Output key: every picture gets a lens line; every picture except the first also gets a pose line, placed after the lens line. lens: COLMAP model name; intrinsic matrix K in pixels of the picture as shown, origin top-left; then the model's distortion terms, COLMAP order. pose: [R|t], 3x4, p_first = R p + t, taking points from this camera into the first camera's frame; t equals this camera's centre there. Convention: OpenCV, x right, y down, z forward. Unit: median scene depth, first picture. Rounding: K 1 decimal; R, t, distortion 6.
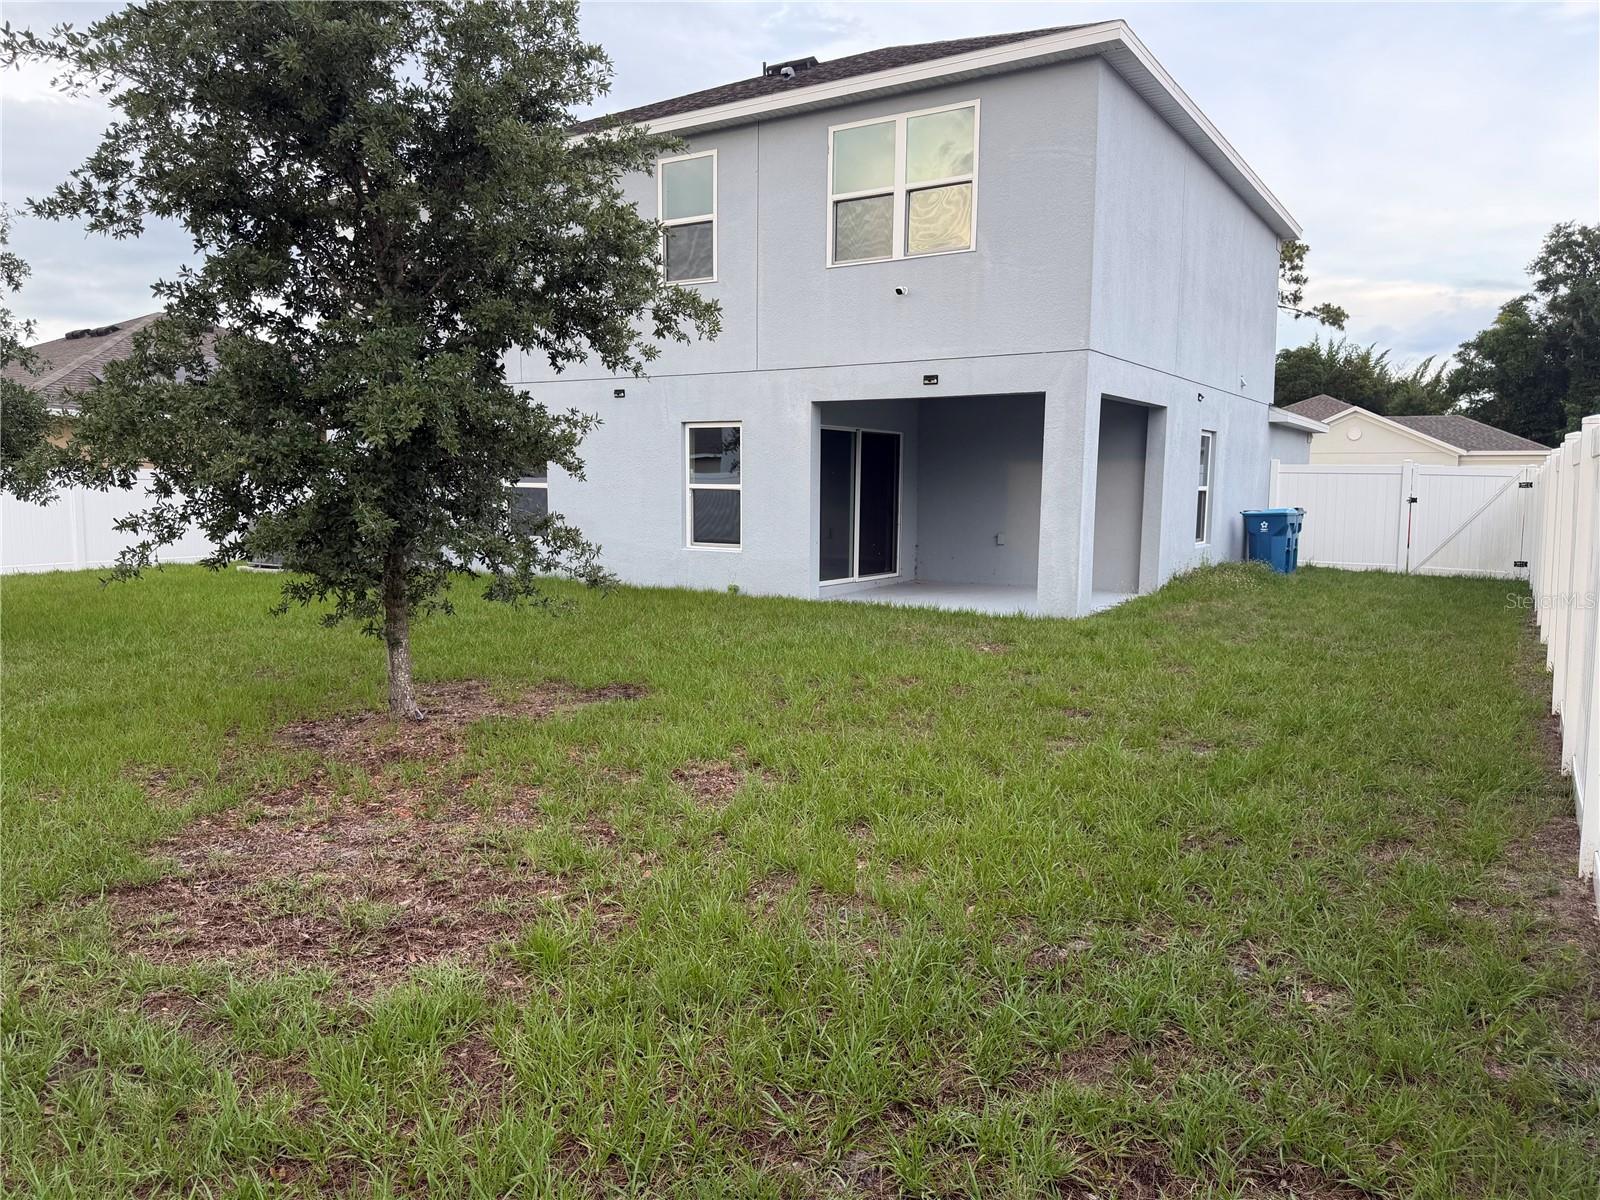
lens RADIAL K [[1143.7, 0, 795.5], [0, 1143.7, 594.0], [0, 0, 1]] dist [0.031788, -0.053376]
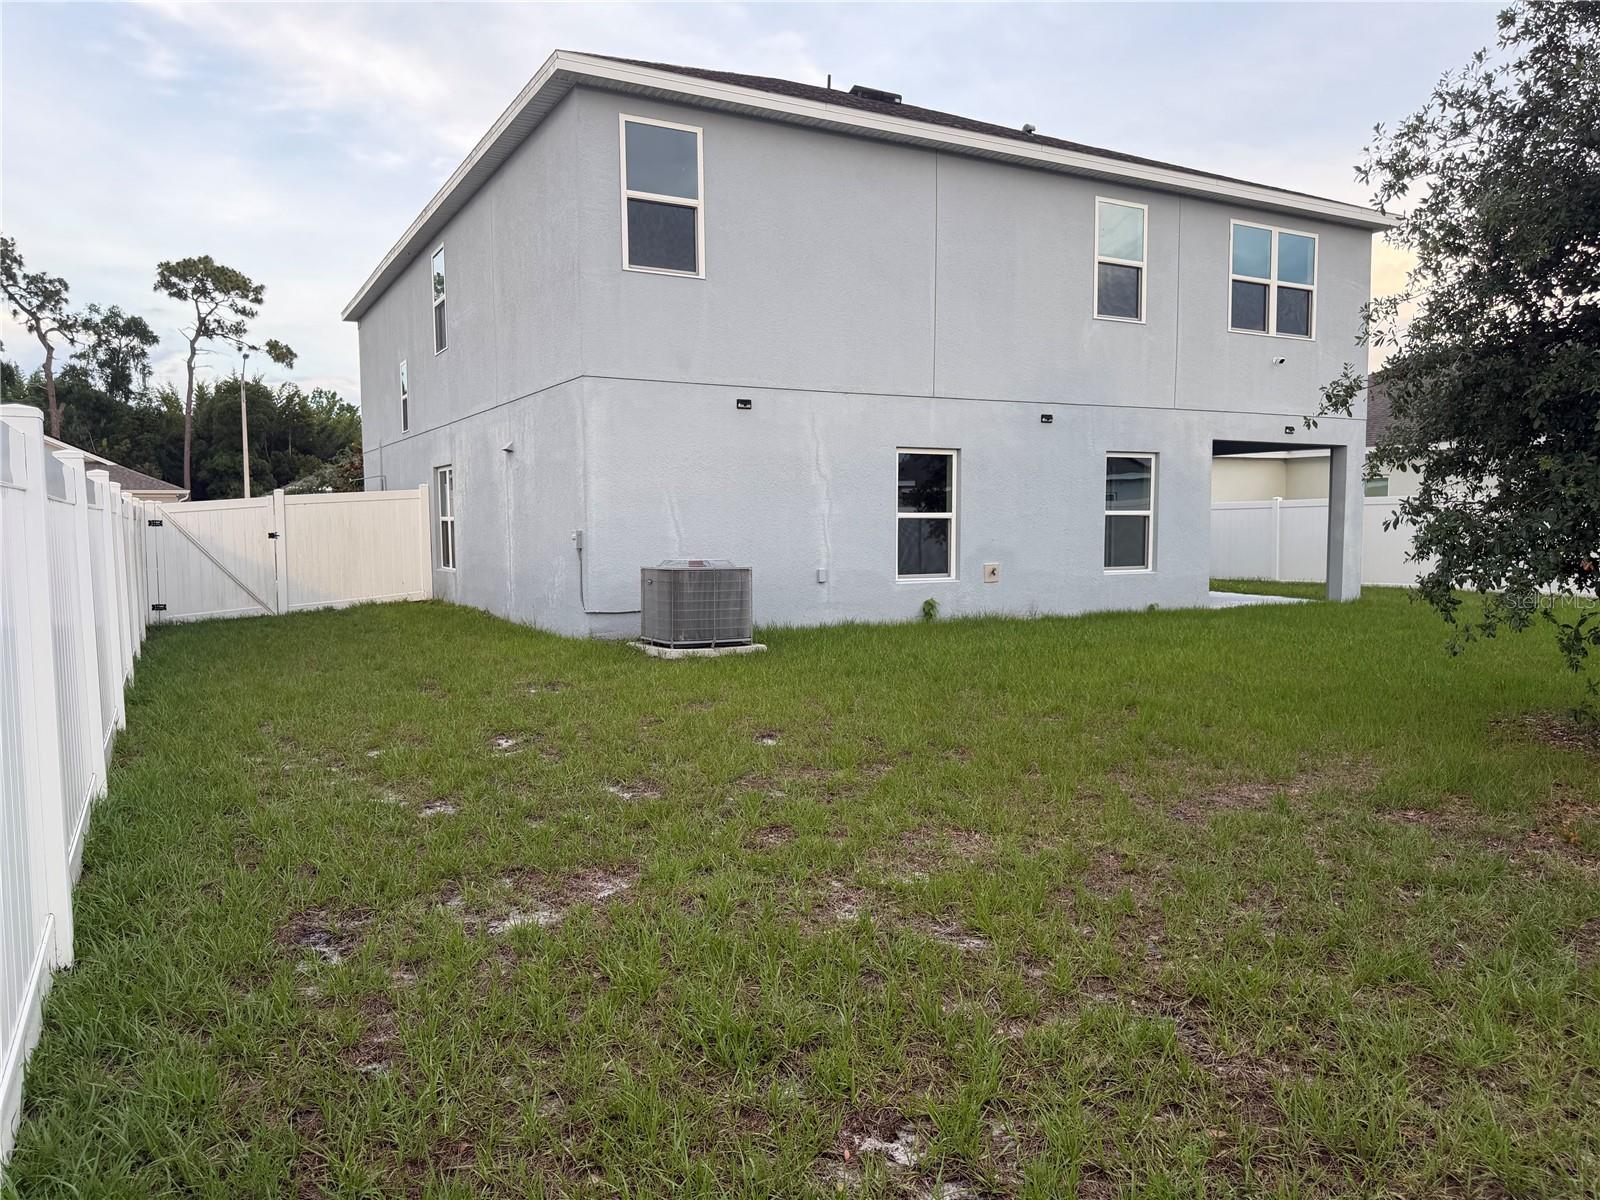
lens RADIAL K [[1143.7, 0, 804.3], [0, 1143.7, 609.8], [0, 0, 1]] dist [0.031788, -0.053376]
pose [[0.456335, -0.074292, 0.886701, -1.124465], [0.092787, 0.995049, 0.035618, -0.068232], [-0.884957, 0.066020, 0.460969, 0.759870]]
